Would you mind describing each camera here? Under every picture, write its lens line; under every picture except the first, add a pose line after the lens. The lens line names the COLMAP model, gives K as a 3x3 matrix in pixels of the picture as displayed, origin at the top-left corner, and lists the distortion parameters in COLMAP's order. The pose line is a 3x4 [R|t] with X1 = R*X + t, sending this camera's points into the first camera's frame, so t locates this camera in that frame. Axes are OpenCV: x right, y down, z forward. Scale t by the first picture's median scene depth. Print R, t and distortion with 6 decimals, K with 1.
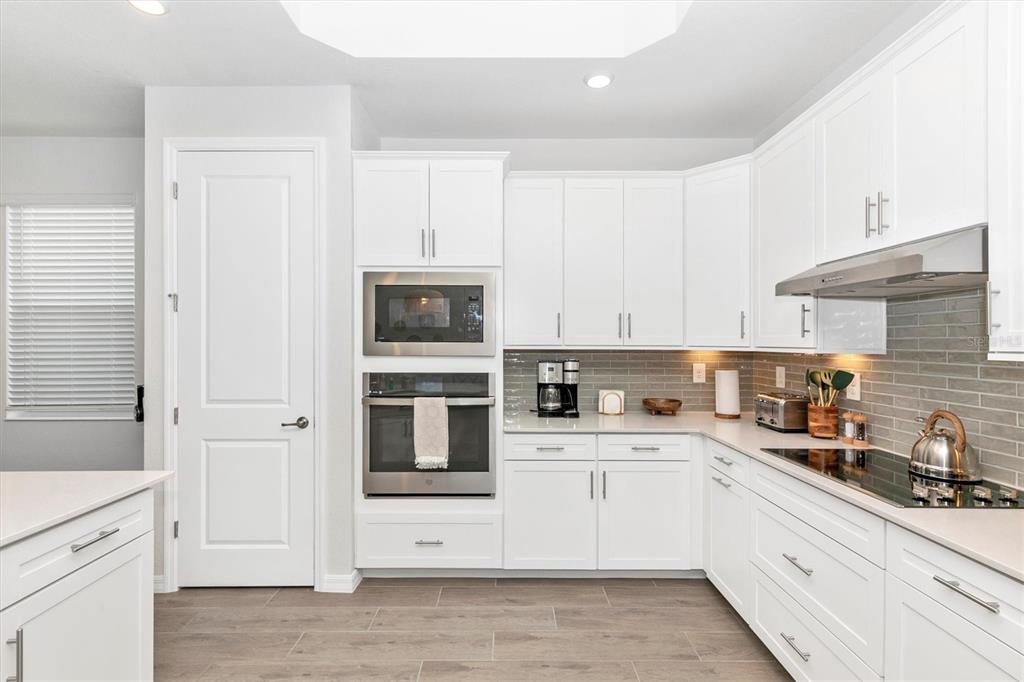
lens RADIAL K [[471.3, 0, 505.7], [0, 471.3, 341.0], [0, 0, 1]] dist [0.014088, -0.001282]
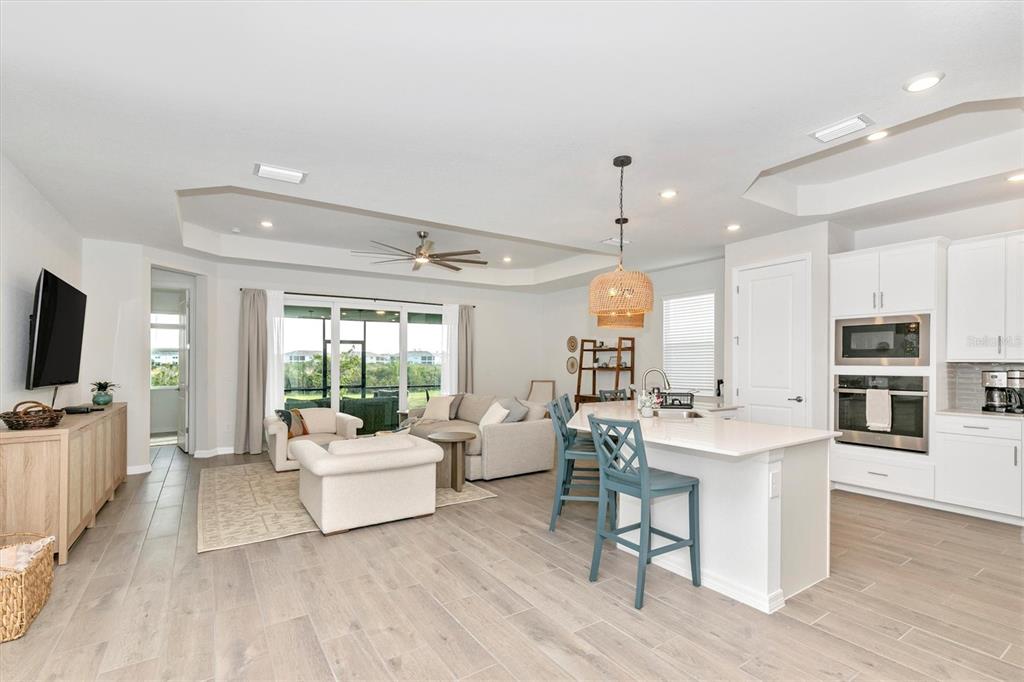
lens RADIAL K [[471.3, 0, 509.8], [0, 471.3, 367.1], [0, 0, 1]] dist [0.014088, -0.001282]
pose [[0.556916, 0.007427, -0.830535, 0.525323], [0.000094, 0.999959, 0.009005, 0.021392], [0.830569, -0.005093, 0.556893, -1.075468]]
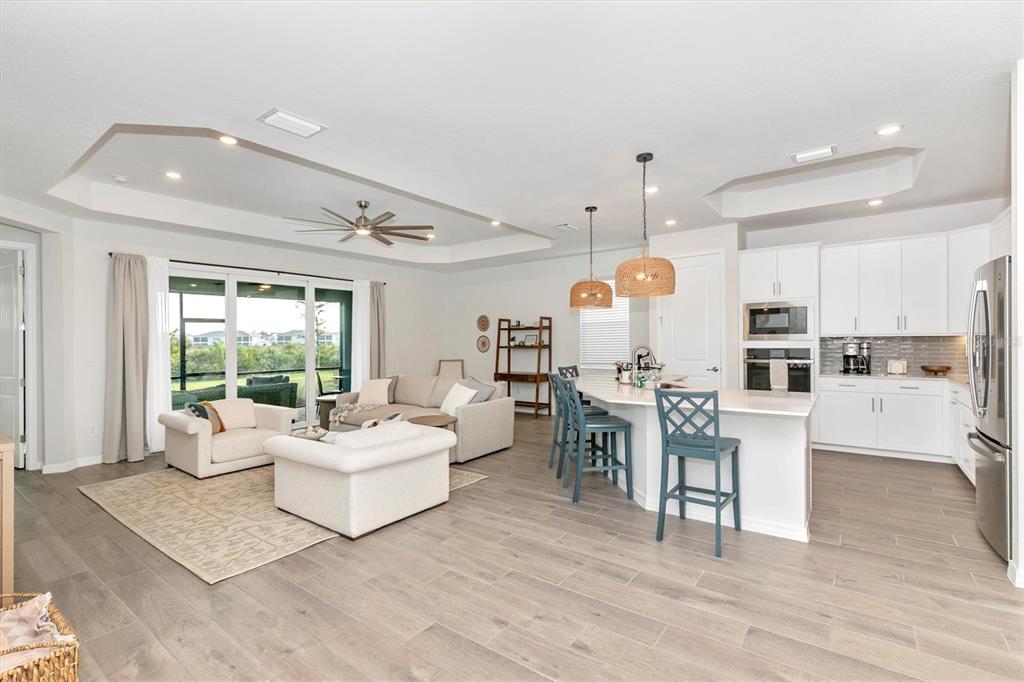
lens RADIAL K [[471.3, 0, 504.0], [0, 471.3, 347.1], [0, 0, 1]] dist [0.014088, -0.001282]
pose [[0.803552, -0.002608, -0.595229, 0.123706], [0.013639, 0.999809, 0.014032, 0.014276], [0.595078, -0.019394, 0.803434, -1.499424]]
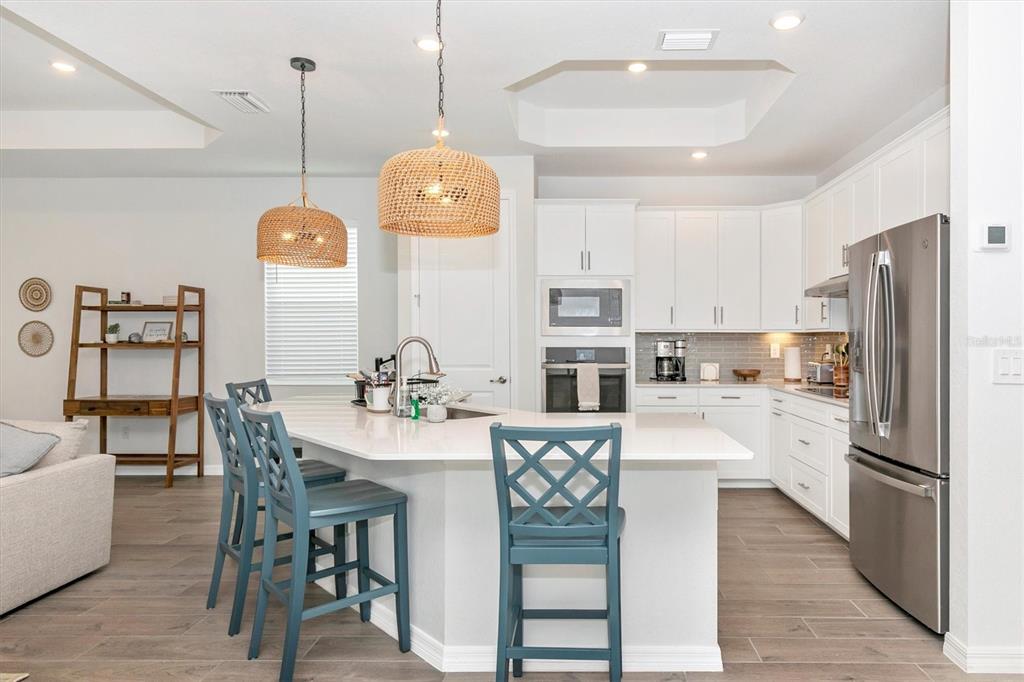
lens RADIAL K [[649.4, 0, 575.8], [0, 649.4, 353.7], [0, 0, 1]] dist [0.009346, 0.001234]
pose [[0.999976, -0.001280, -0.006823, -0.179601], [0.001426, 0.999768, 0.021476, 0.043760], [0.006794, -0.021485, 0.999746, -1.052024]]
